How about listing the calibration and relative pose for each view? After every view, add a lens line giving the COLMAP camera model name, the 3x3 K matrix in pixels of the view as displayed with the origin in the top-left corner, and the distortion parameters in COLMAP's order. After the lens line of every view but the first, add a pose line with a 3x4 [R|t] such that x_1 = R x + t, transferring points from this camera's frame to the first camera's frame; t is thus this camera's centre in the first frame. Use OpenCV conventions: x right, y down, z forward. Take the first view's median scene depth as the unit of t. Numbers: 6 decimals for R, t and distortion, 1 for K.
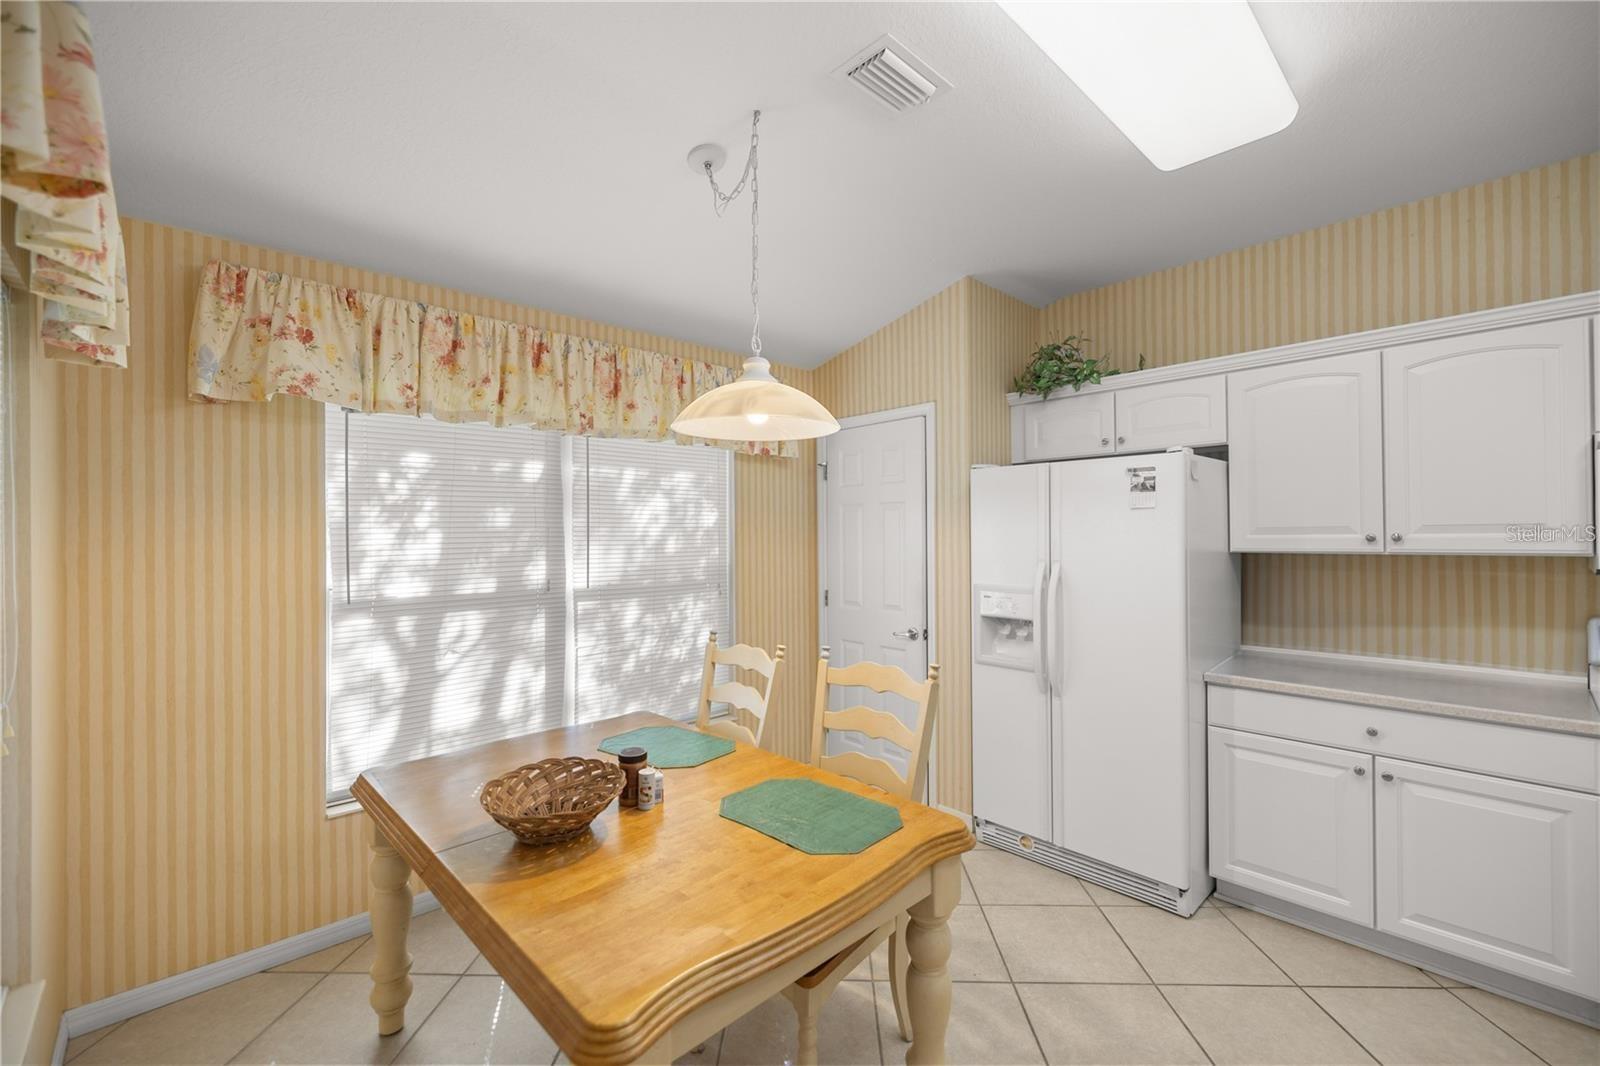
lens RADIAL K [[676.4, 0, 795.1], [0, 676.4, 526.2], [0, 0, 1]] dist [-0.002104, 0.000122]
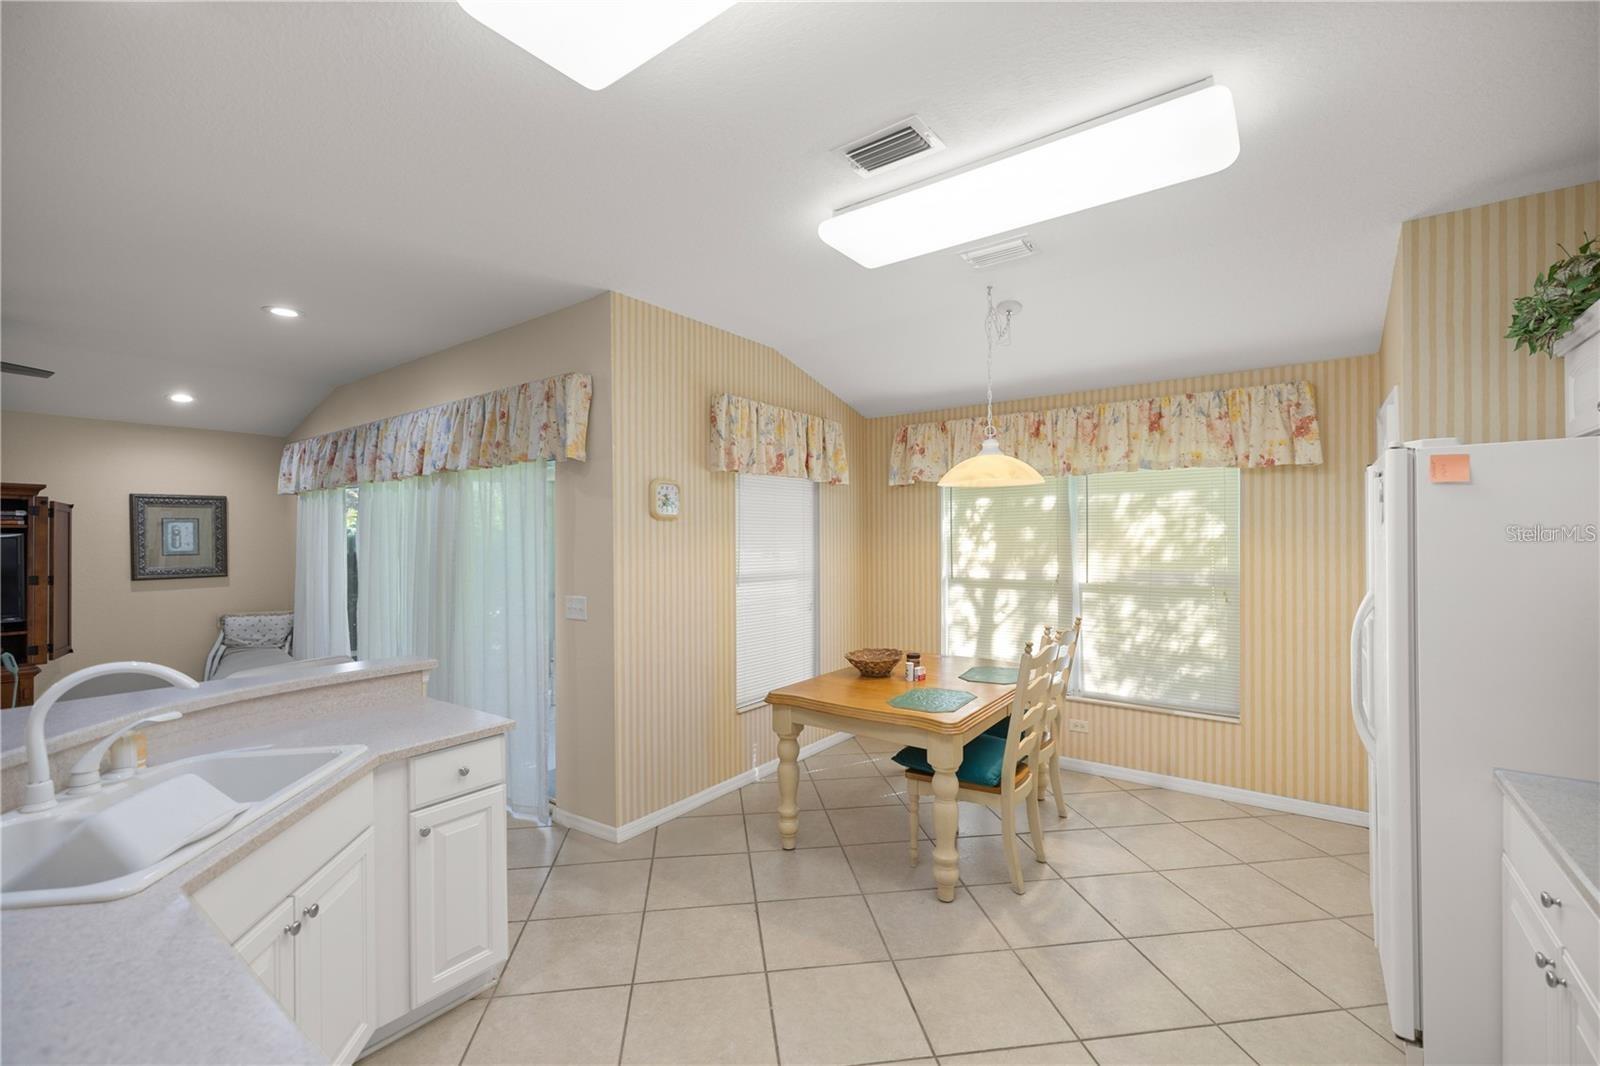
lens RADIAL K [[676.4, 0, 801.5], [0, 676.4, 535.3], [0, 0, 1]] dist [-0.002104, 0.000122]
pose [[0.172678, 0.004653, -0.984967, 0.985731], [0.015707, 0.999849, 0.007476, -0.027692], [0.984853, -0.016762, 0.172578, 0.186845]]
